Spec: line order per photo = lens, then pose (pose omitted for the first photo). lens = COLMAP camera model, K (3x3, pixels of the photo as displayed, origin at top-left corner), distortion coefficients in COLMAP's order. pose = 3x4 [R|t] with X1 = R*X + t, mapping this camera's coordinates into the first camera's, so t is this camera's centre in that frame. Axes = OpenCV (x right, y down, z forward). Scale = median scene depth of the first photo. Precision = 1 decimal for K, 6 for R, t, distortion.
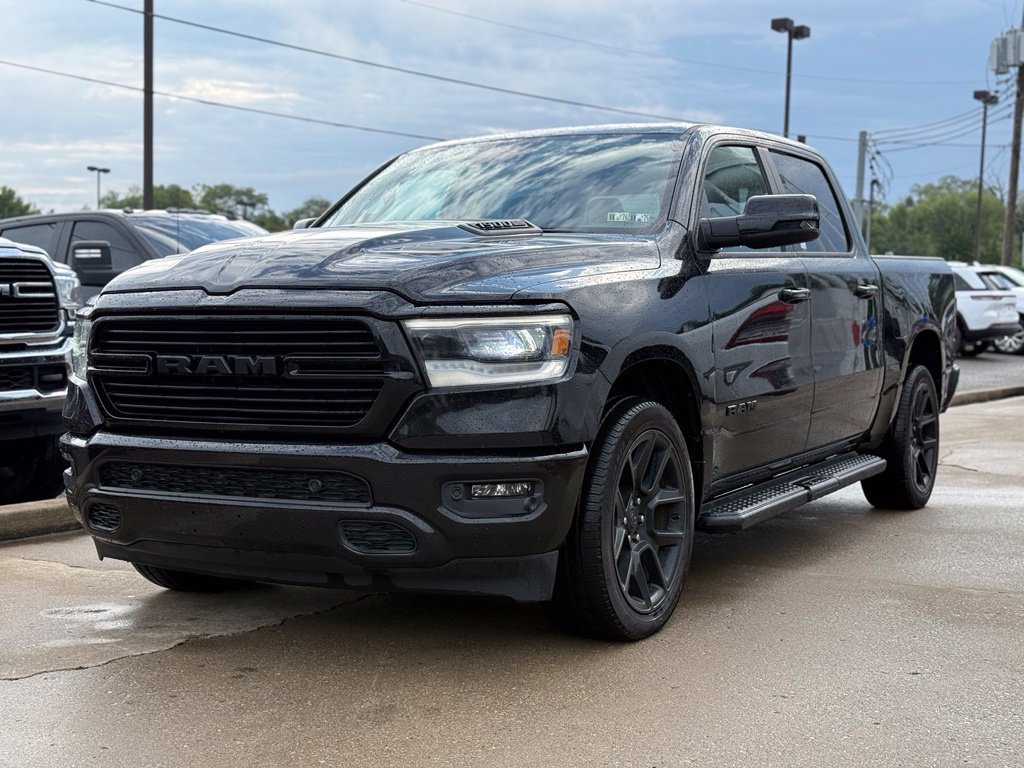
lens RADIAL K [[1411.4, 0, 512.0], [0, 1411.4, 384.0], [0, 0, 1]] dist [0.134594, -0.142960]
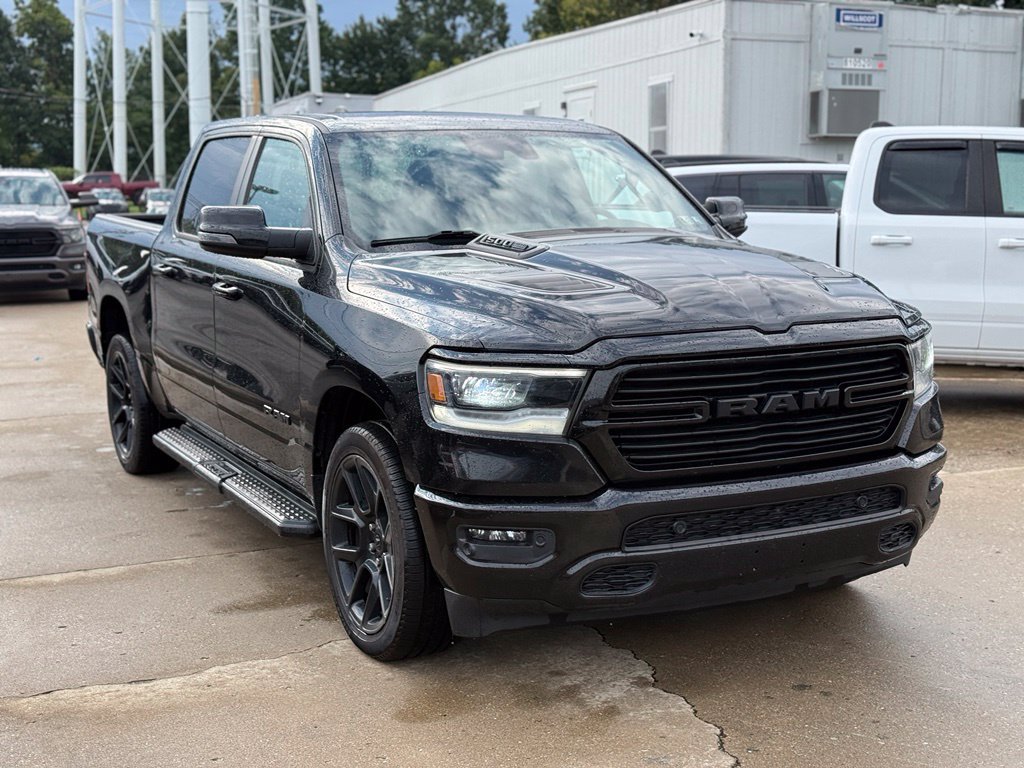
lens RADIAL K [[1411.4, 0, 512.0], [0, 1411.4, 384.0], [0, 0, 1]] dist [0.134594, -0.142960]
pose [[0.555843, -0.118884, 0.822743, -1.150234], [0.048062, 0.992661, 0.110966, -0.148672], [-0.829897, -0.022137, 0.557477, 0.601193]]
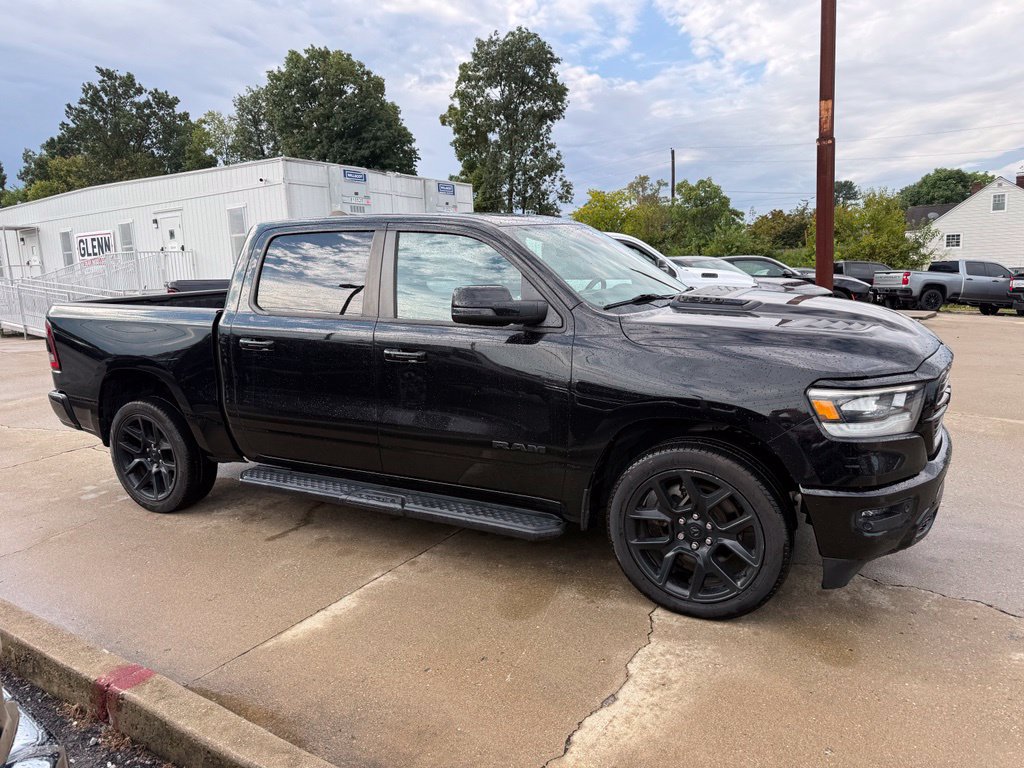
lens RADIAL K [[710.1, 0, 512.0], [0, 710.1, 384.0], [0, 0, 1]] dist [0.047822, -0.064145]
pose [[-0.020140, -0.173242, 0.984673, -1.001909], [0.082739, 0.981206, 0.174324, -0.202716], [-0.996368, 0.084982, -0.005427, 1.502638]]
